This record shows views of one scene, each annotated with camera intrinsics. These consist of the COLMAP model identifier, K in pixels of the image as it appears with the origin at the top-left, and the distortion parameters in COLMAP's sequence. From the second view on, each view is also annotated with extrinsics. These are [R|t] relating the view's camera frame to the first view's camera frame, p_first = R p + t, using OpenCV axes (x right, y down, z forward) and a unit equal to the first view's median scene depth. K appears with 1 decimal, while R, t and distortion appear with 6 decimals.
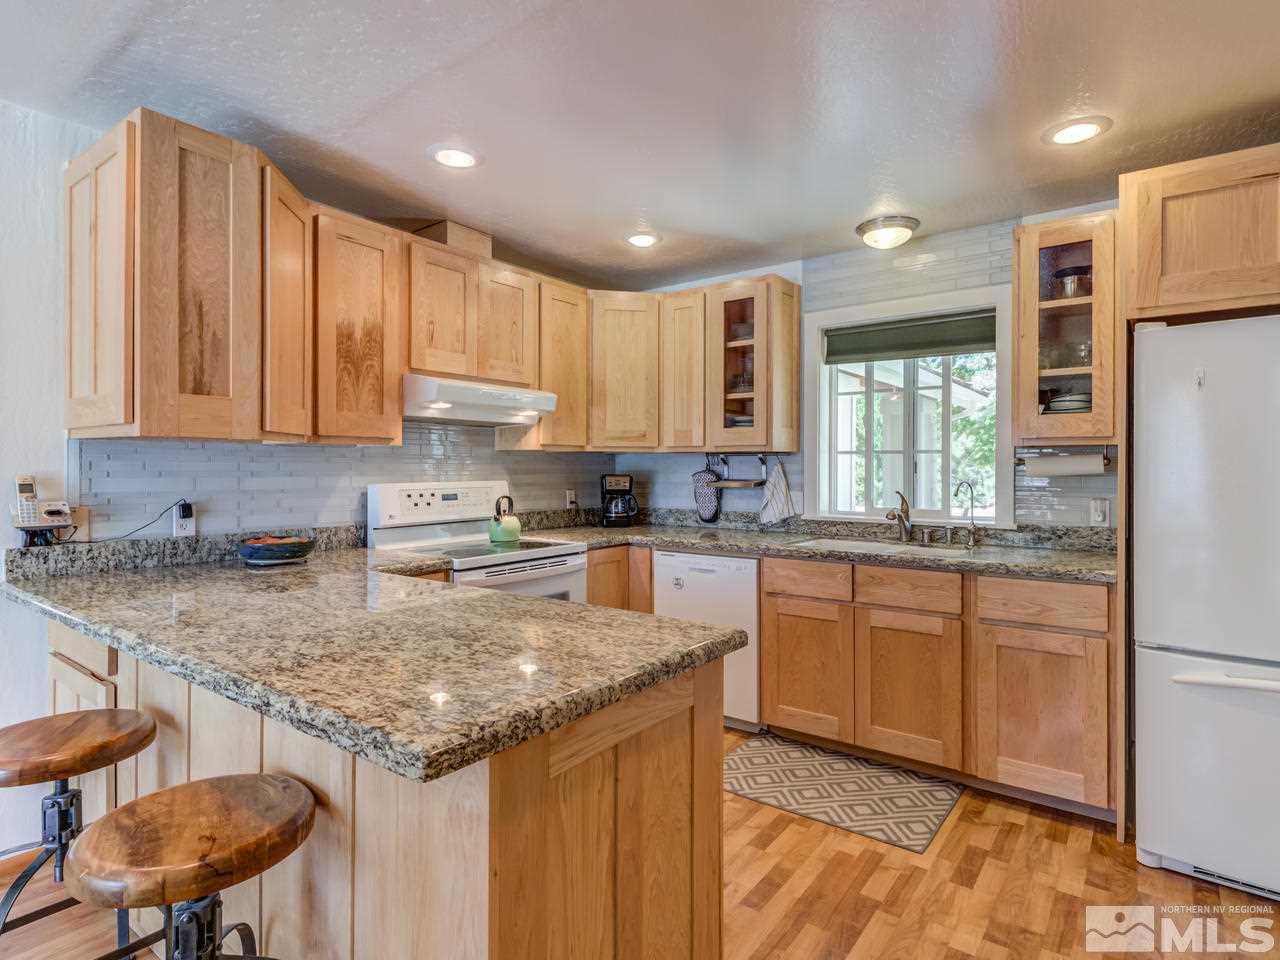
lens RADIAL K [[682.8, 0, 646.1], [0, 682.8, 469.1], [0, 0, 1]] dist [0.000437, 0.000873]
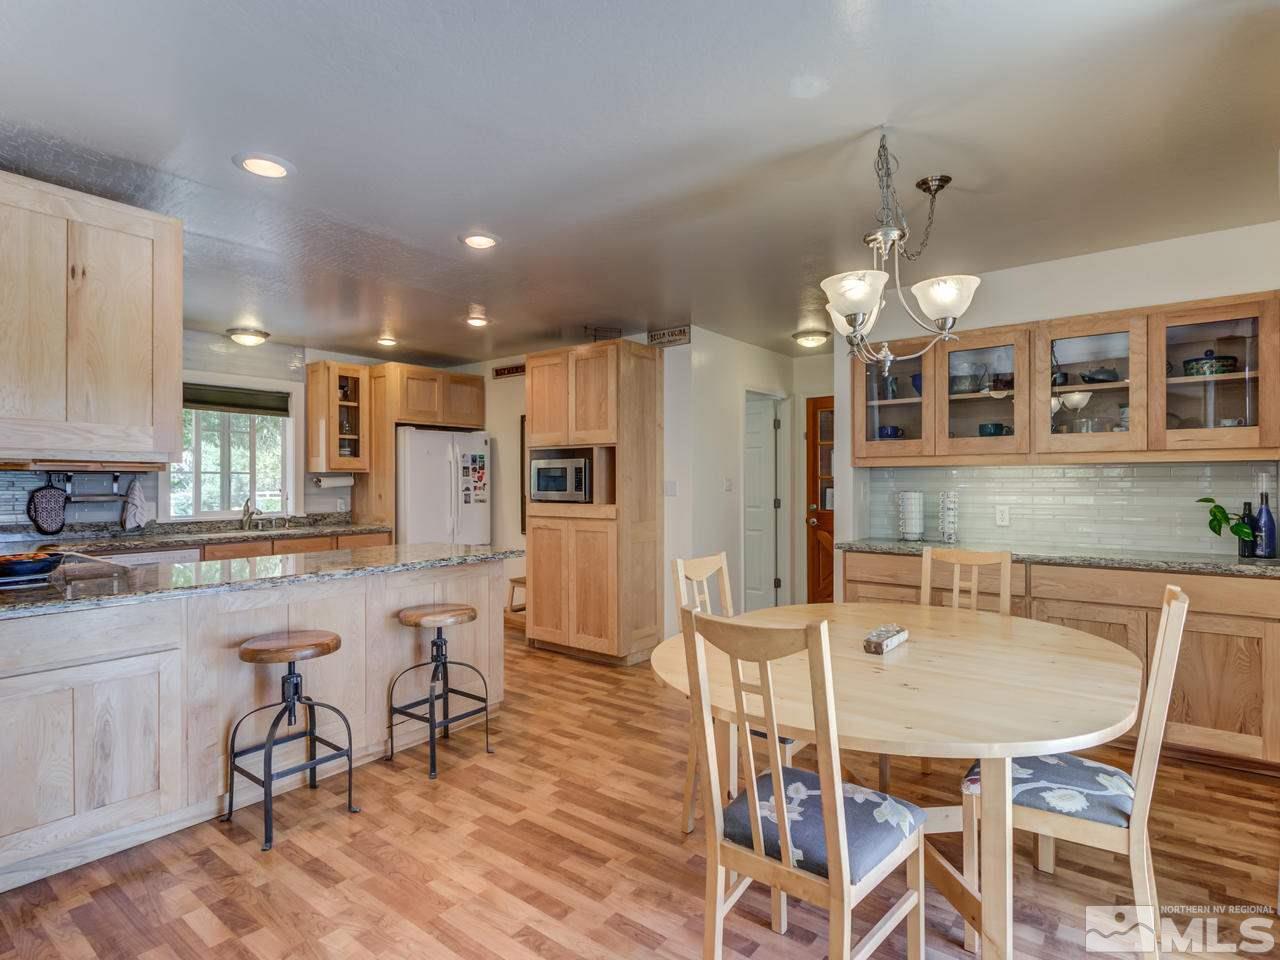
lens RADIAL K [[668.8, 0, 645.3], [0, 668.8, 492.8], [0, 0, 1]] dist [-0.000317, -0.000055]
pose [[0.029526, -0.020929, 0.999345, -1.140703], [0.002921, 0.999778, 0.020852, -0.010328], [-0.999560, 0.002304, 0.029581, 0.023424]]
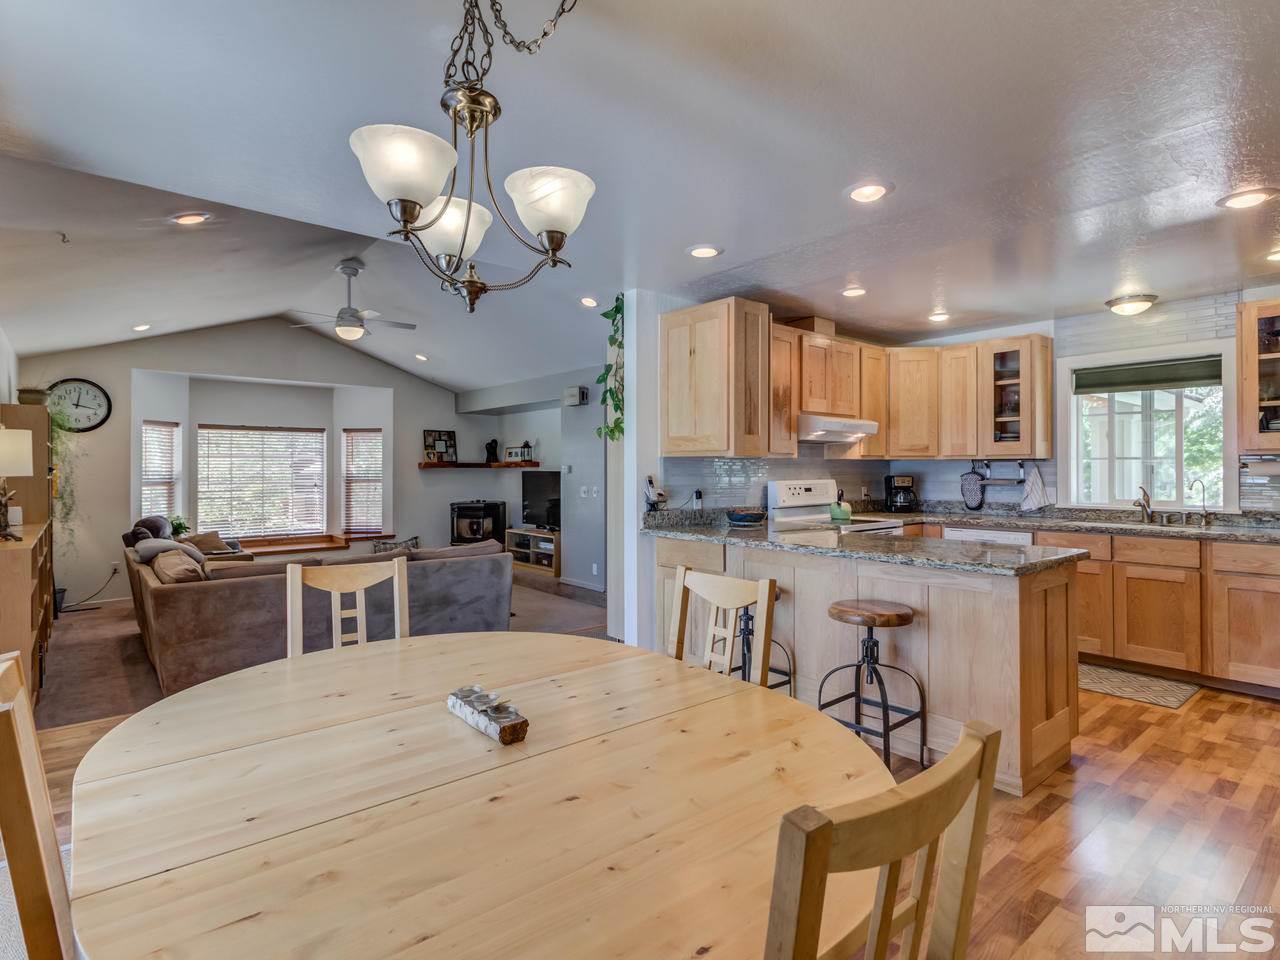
lens RADIAL K [[656.4, 0, 625.7], [0, 656.4, 465.2], [0, 0, 1]] dist [0.001108, -0.007306]
pose [[0.969200, -0.005289, -0.246219, -0.317901], [0.002891, 0.999945, -0.010098, -0.001157], [0.246259, 0.009075, 0.969161, -0.551941]]
